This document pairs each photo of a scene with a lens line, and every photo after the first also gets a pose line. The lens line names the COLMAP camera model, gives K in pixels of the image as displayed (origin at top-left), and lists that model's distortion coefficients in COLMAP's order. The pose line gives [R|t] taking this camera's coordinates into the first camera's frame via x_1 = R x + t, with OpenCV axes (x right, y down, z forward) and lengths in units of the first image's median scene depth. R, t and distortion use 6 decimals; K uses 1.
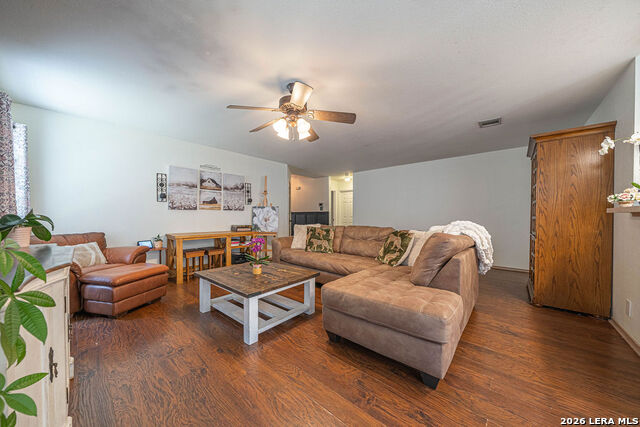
lens RADIAL K [[221.4, 0, 318.9], [0, 221.4, 218.5], [0, 0, 1]] dist [-0.005238, -0.000331]
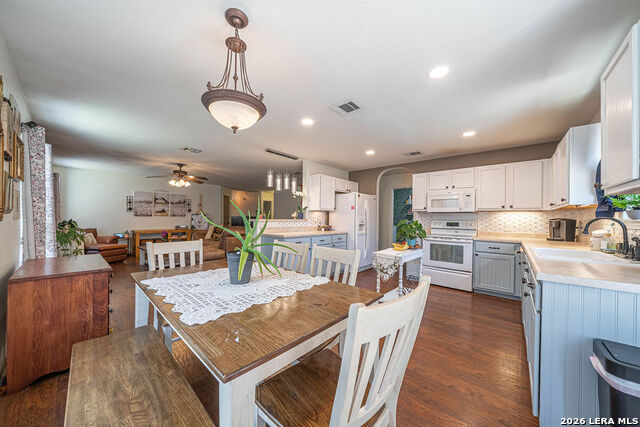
lens RADIAL K [[221.4, 0, 316.0], [0, 221.4, 218.4], [0, 0, 1]] dist [-0.005238, -0.000331]
pose [[0.999967, 0.008059, -0.001330, 0.717125], [-0.008071, 0.999922, -0.009544, -0.016615], [0.001253, 0.009554, 0.999954, -0.700717]]
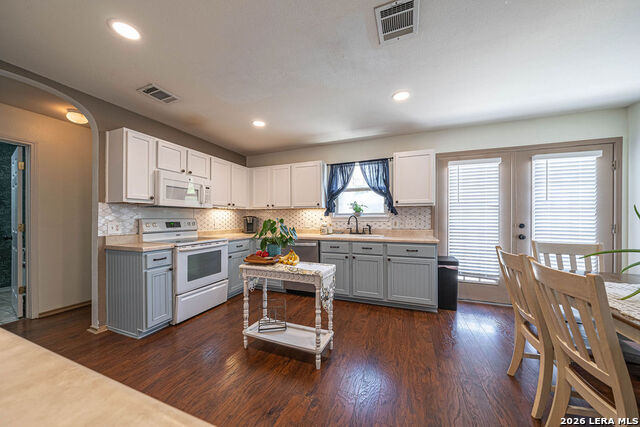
lens RADIAL K [[221.4, 0, 316.6], [0, 221.4, 218.4], [0, 0, 1]] dist [-0.005238, -0.000331]
pose [[-0.341929, -0.003131, 0.939721, 0.521390], [0.010907, 0.999914, 0.007300, -0.024345], [-0.939663, 0.012746, -0.341865, 0.133586]]
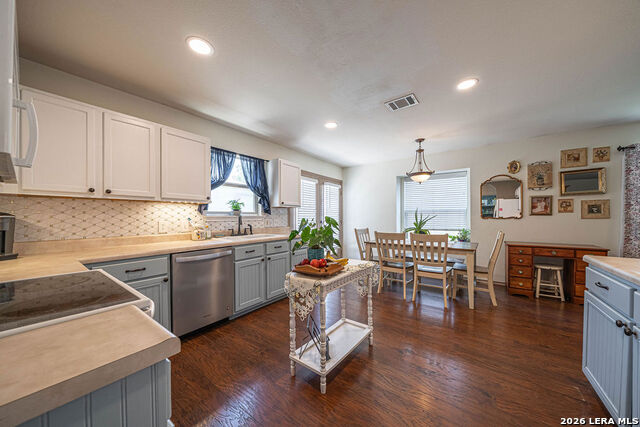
lens RADIAL K [[221.4, 0, 314.9], [0, 221.4, 218.0], [0, 0, 1]] dist [-0.005238, -0.000331]
pose [[-0.997276, 0.001045, -0.073755, 1.070349], [0.000067, 0.999912, 0.013268, -0.025149], [0.073762, 0.013227, -0.997188, 0.469307]]
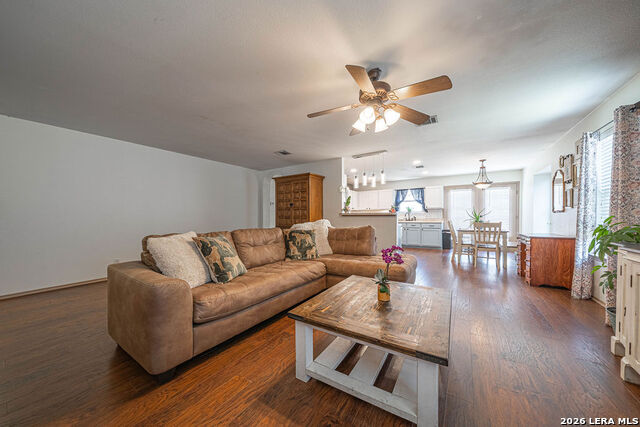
lens RADIAL K [[221.4, 0, 315.2], [0, 221.4, 218.9], [0, 0, 1]] dist [-0.005238, -0.000331]
pose [[-0.133966, -0.011536, 0.990919, -0.558713], [0.015639, 0.999783, 0.013754, -0.012409], [-0.990862, 0.017339, -0.133757, 0.782682]]
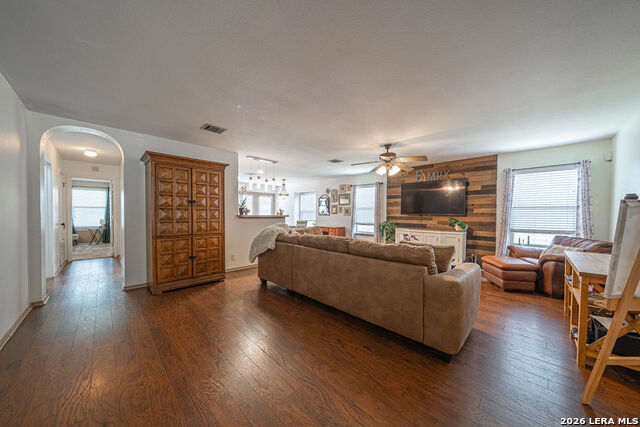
lens RADIAL K [[221.4, 0, 316.1], [0, 221.4, 216.7], [0, 0, 1]] dist [-0.005238, -0.000331]
pose [[-0.997456, -0.011983, 0.070269, 0.167870], [-0.010127, 0.999592, 0.026703, -0.048372], [-0.070560, 0.025923, -0.997171, 1.568402]]
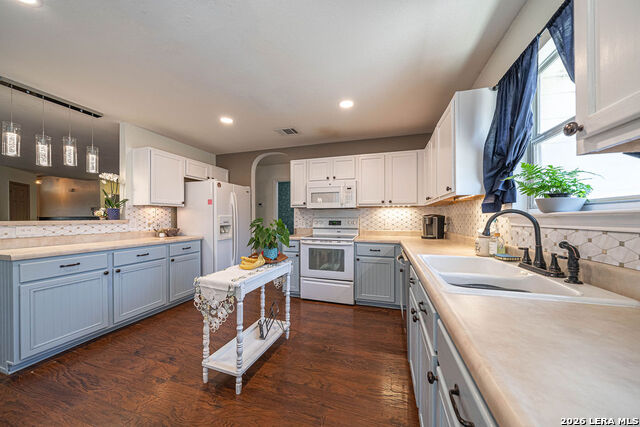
lens RADIAL K [[221.4, 0, 316.5], [0, 221.4, 218.5], [0, 0, 1]] dist [-0.005238, -0.000331]
pose [[0.913671, -0.006234, 0.406407, 0.932211], [0.009154, 0.999944, -0.005242, -0.017478], [-0.406352, 0.008510, 0.913677, -0.436817]]
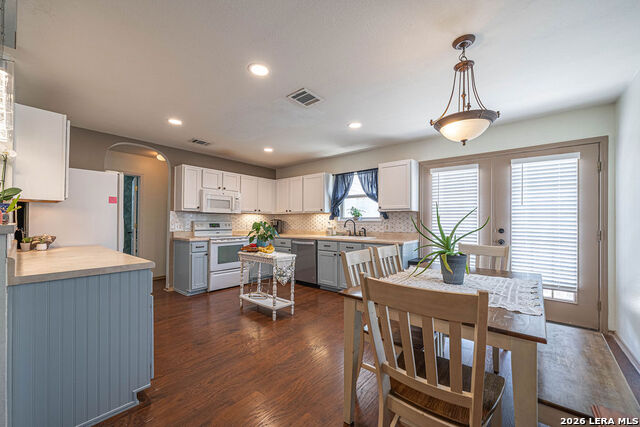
lens RADIAL K [[250.9, 0, 316.7], [0, 250.9, 219.2], [0, 0, 1]] dist [-0.002322, 0.000096]
pose [[-0.027082, 0.004787, 0.999622, 0.186879], [0.004862, 0.999977, -0.004657, -0.024444], [-0.999621, 0.004734, -0.027104, -0.111858]]
